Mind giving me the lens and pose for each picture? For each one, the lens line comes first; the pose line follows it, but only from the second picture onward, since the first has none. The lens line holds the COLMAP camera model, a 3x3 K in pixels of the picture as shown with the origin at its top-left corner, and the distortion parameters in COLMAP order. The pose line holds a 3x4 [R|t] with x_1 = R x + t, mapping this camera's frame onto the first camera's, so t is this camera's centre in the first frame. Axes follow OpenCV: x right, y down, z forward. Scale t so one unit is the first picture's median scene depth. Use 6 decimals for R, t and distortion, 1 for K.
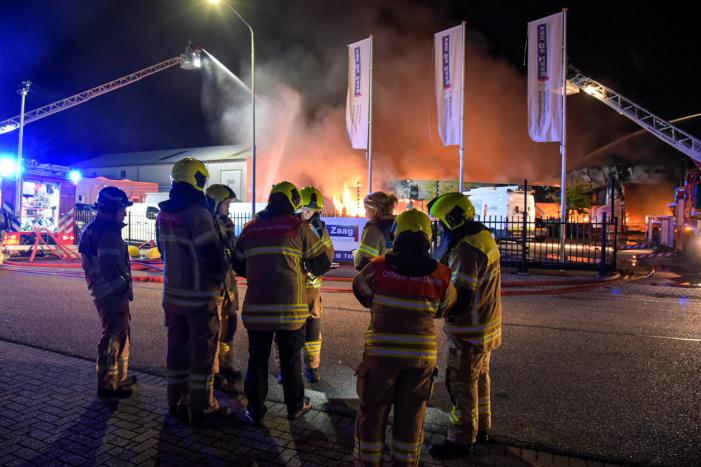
lens RADIAL K [[480.4, 0, 322.9], [0, 480.4, 225.3], [0, 0, 1]] dist [-0.094627, 0.061245]
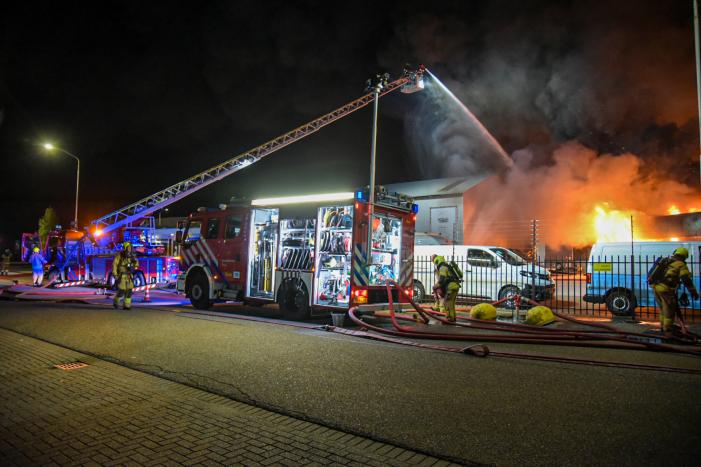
lens RADIAL K [[466.6, 0, 290.7], [0, 466.6, 235.1], [0, 0, 1]] dist [-0.046768, 0.000750]
pose [[0.965530, -0.019733, -0.259544, -0.538700], [0.001786, 0.997601, -0.069205, -0.013117], [0.260287, 0.066356, 0.963249, 0.253612]]
